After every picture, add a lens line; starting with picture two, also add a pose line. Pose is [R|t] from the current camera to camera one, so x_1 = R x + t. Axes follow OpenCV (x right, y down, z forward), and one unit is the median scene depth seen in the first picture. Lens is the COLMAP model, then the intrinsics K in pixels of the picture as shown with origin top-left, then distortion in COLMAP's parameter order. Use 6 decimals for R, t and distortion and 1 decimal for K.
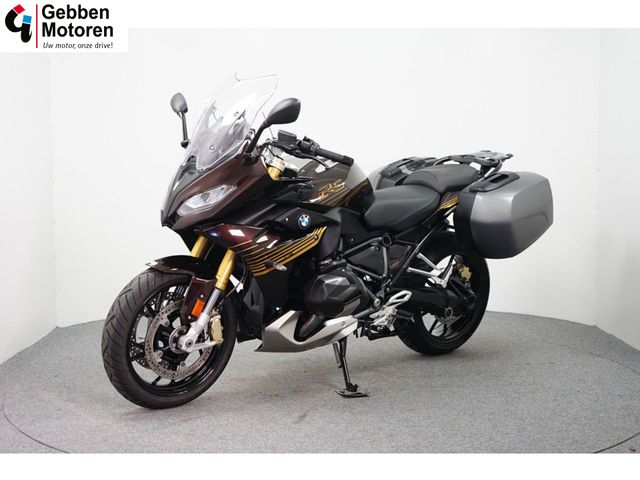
lens RADIAL K [[928.9, 0, 320.0], [0, 928.9, 240.0], [0, 0, 1]] dist [0.101584, 0.048018]
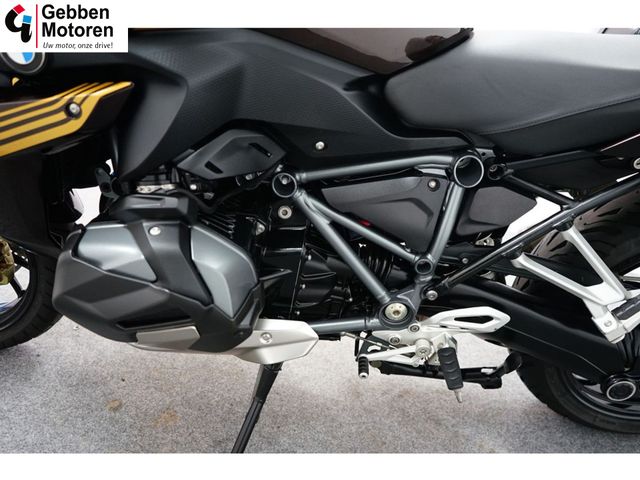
lens RADIAL K [[507.3, 0, 320.0], [0, 507.3, 240.0], [0, 0, 1]] dist [-0.005710, -0.005539]
pose [[0.738494, 0.356148, -0.572525, 0.155304], [-0.181138, 0.922694, 0.340330, -0.032178], [0.649473, -0.147626, 0.745916, 0.829578]]
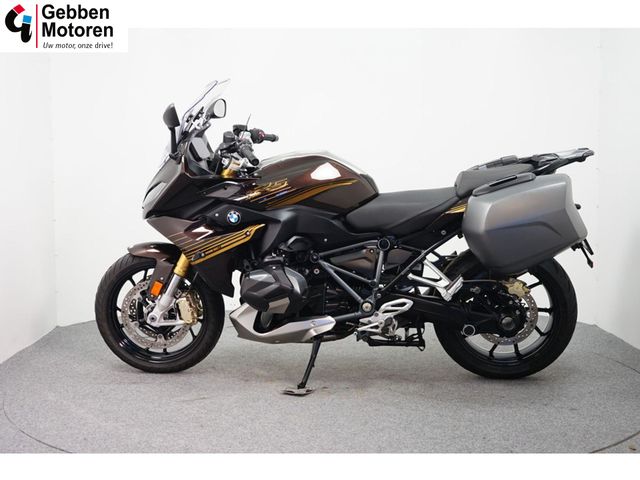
lens RADIAL K [[928.9, 0, 320.0], [0, 928.9, 240.0], [0, 0, 1]] dist [0.101584, 0.048018]
pose [[0.698915, 0.062539, -0.712465, 0.721001], [-0.058407, 0.997833, 0.030292, -0.029164], [0.712816, 0.020441, 0.701053, 0.292309]]
